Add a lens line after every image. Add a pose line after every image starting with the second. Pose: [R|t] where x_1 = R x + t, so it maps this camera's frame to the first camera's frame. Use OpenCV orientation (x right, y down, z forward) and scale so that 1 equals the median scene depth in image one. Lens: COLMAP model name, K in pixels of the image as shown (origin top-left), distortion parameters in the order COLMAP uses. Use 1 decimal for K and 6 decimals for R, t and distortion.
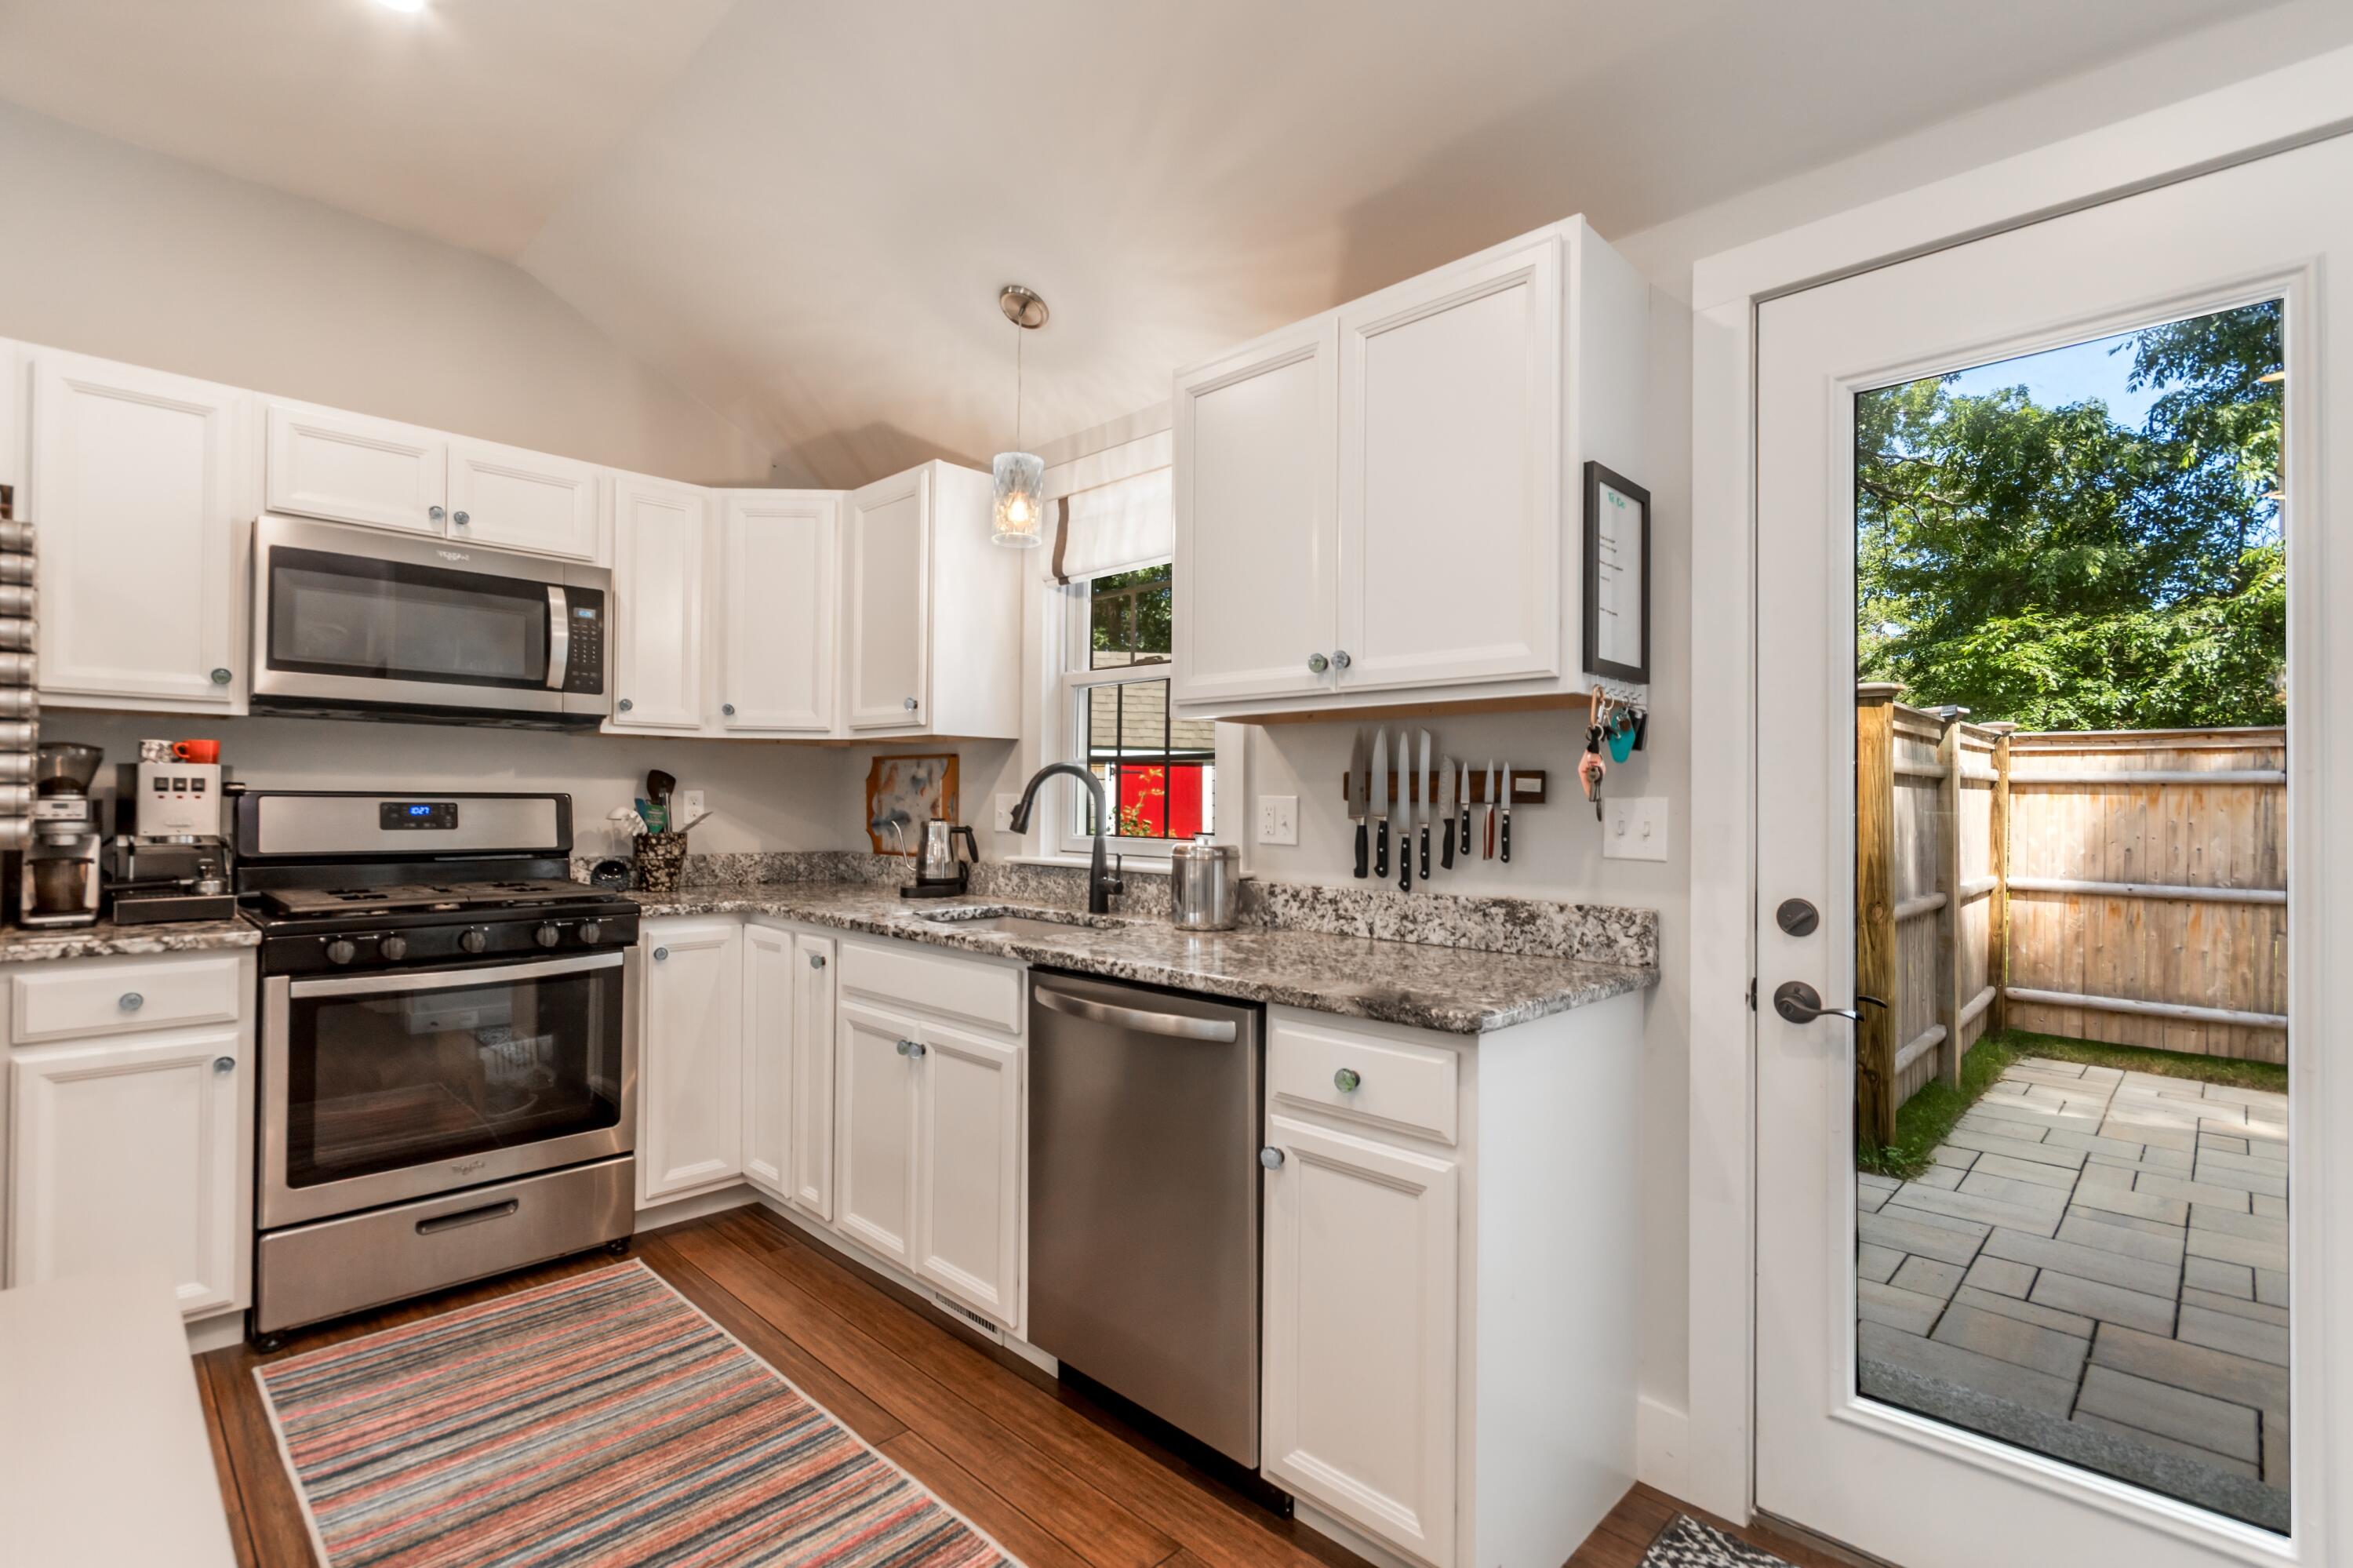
lens RADIAL K [[1078.5, 0, 1178.8], [0, 1078.5, 788.1], [0, 0, 1]] dist [-0.000330, 0.001193]
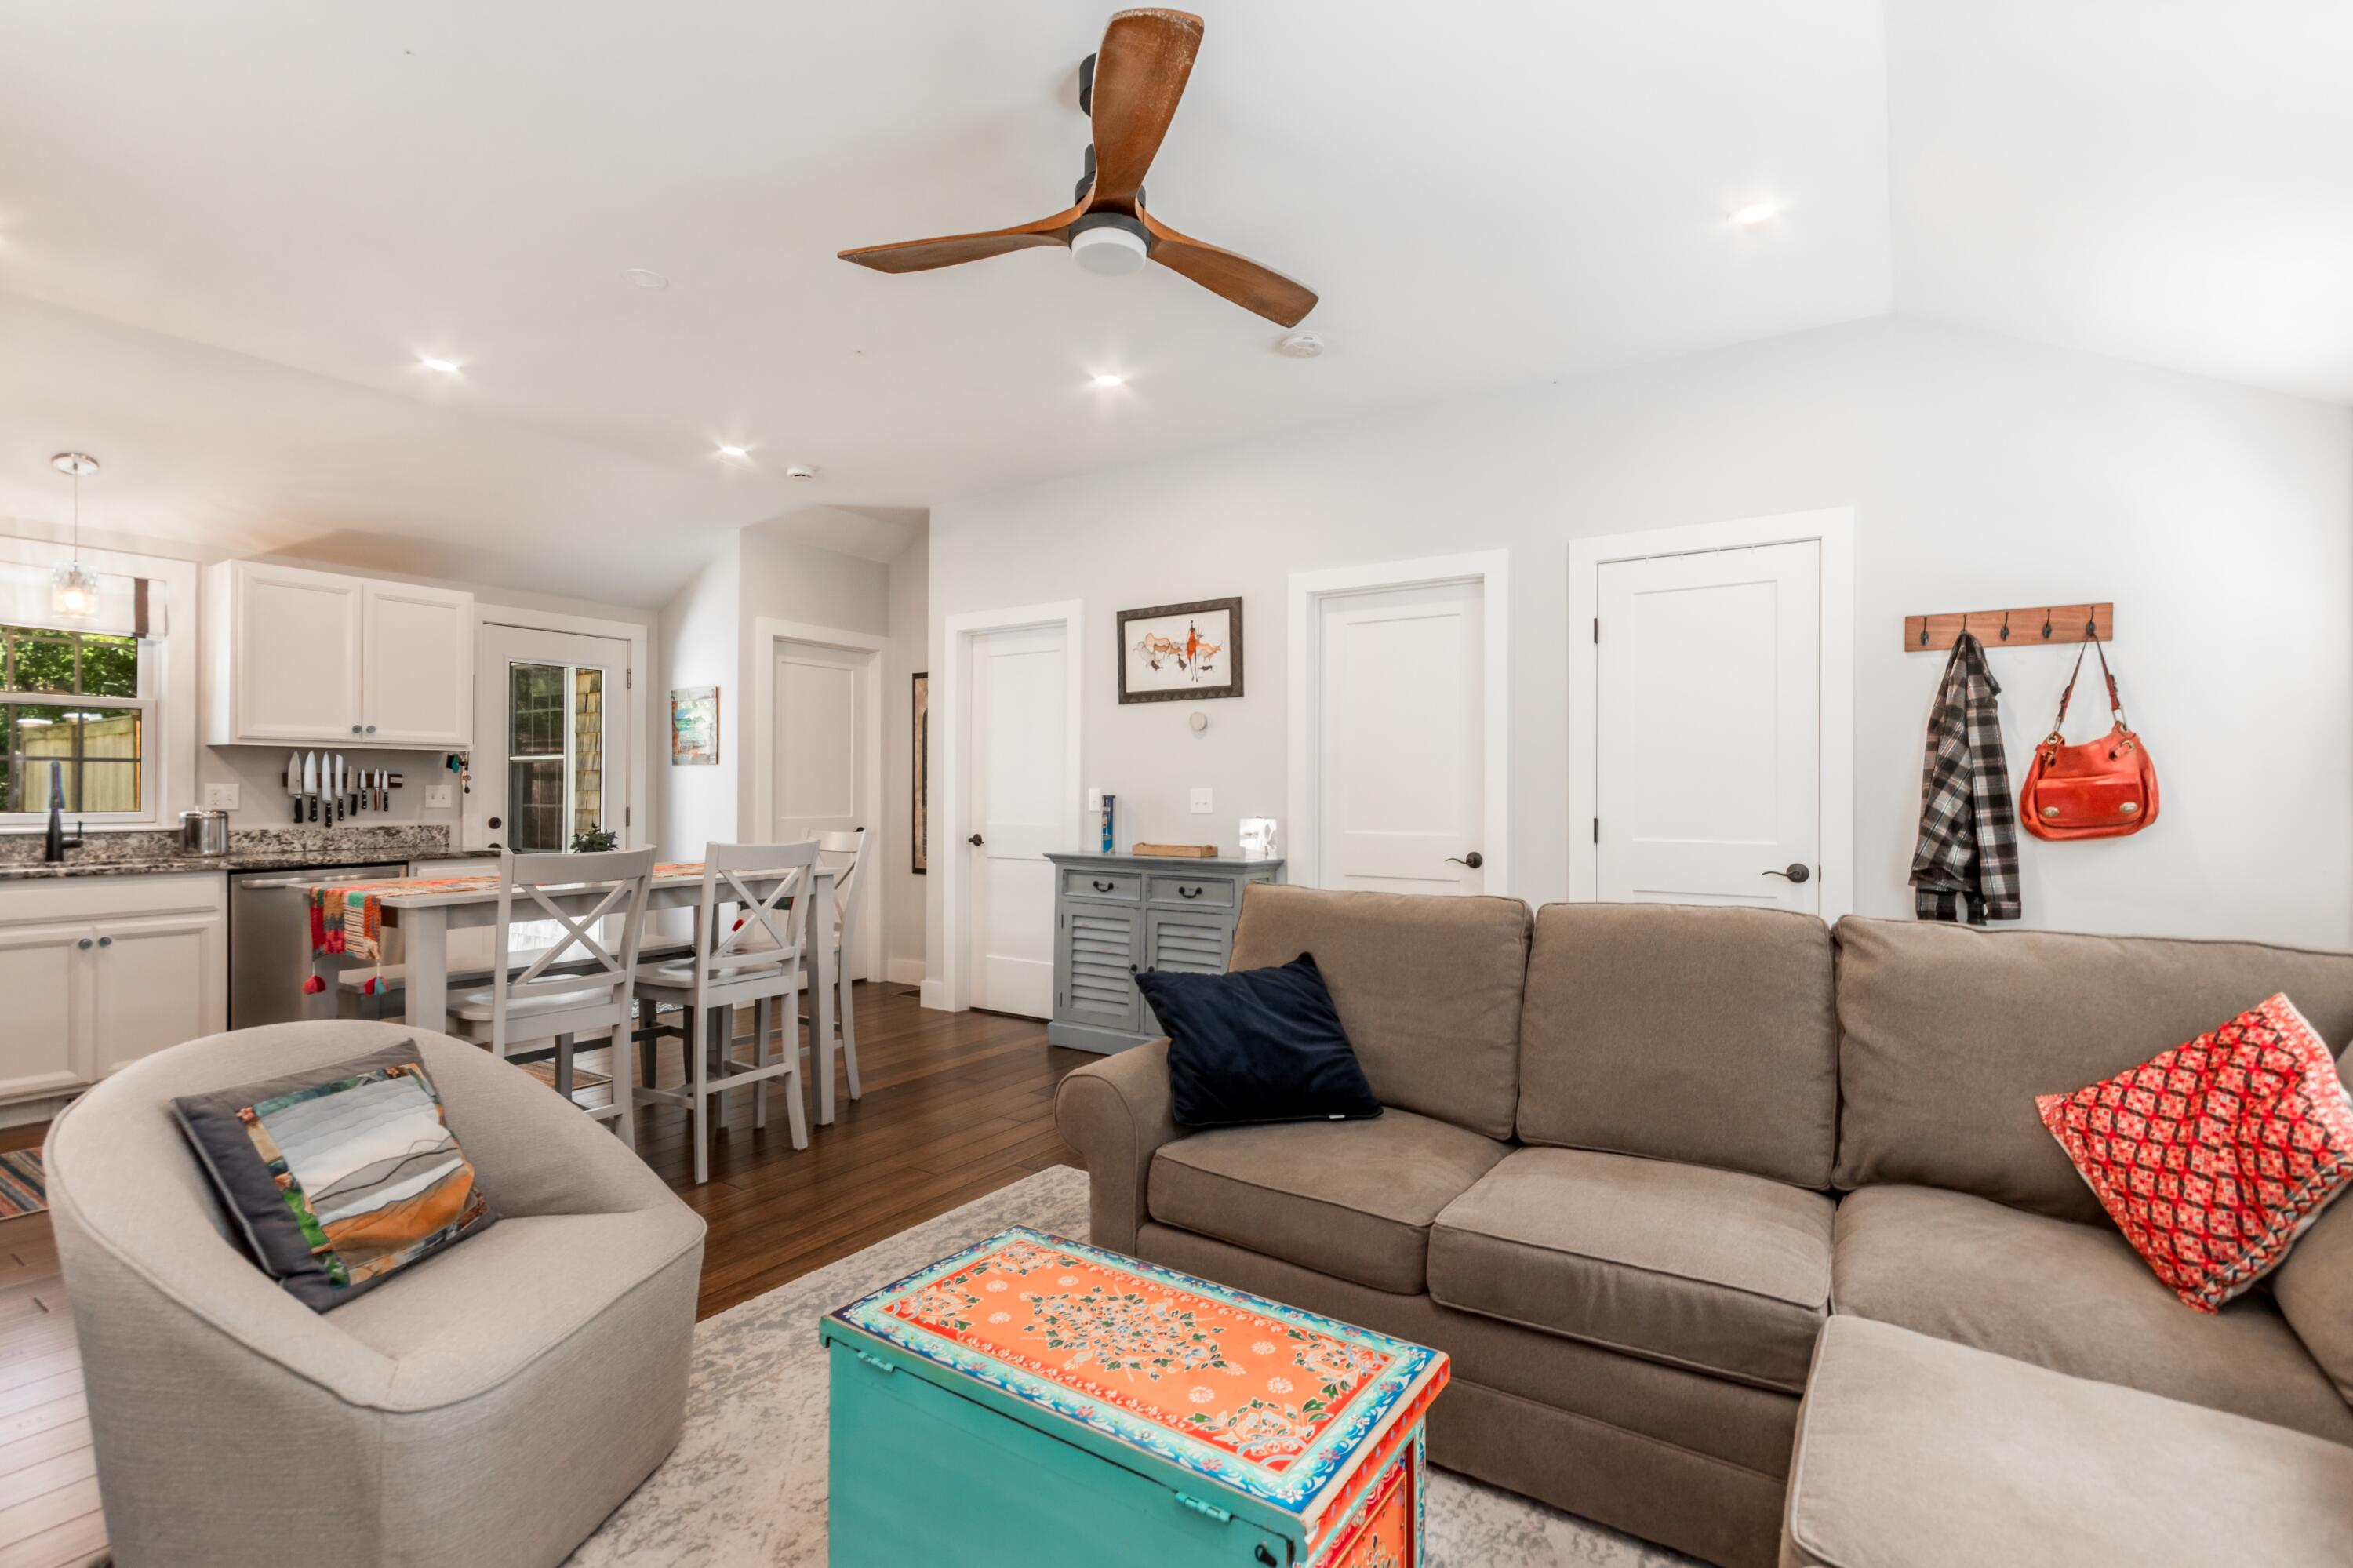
lens RADIAL K [[1078.5, 0, 1199.3], [0, 1078.5, 787.7], [0, 0, 1]] dist [-0.000330, 0.001193]
pose [[-0.201029, -0.008908, 0.979545, -2.178247], [-0.018083, 0.999822, 0.005381, -0.028034], [-0.979418, -0.016631, -0.201154, -0.286678]]
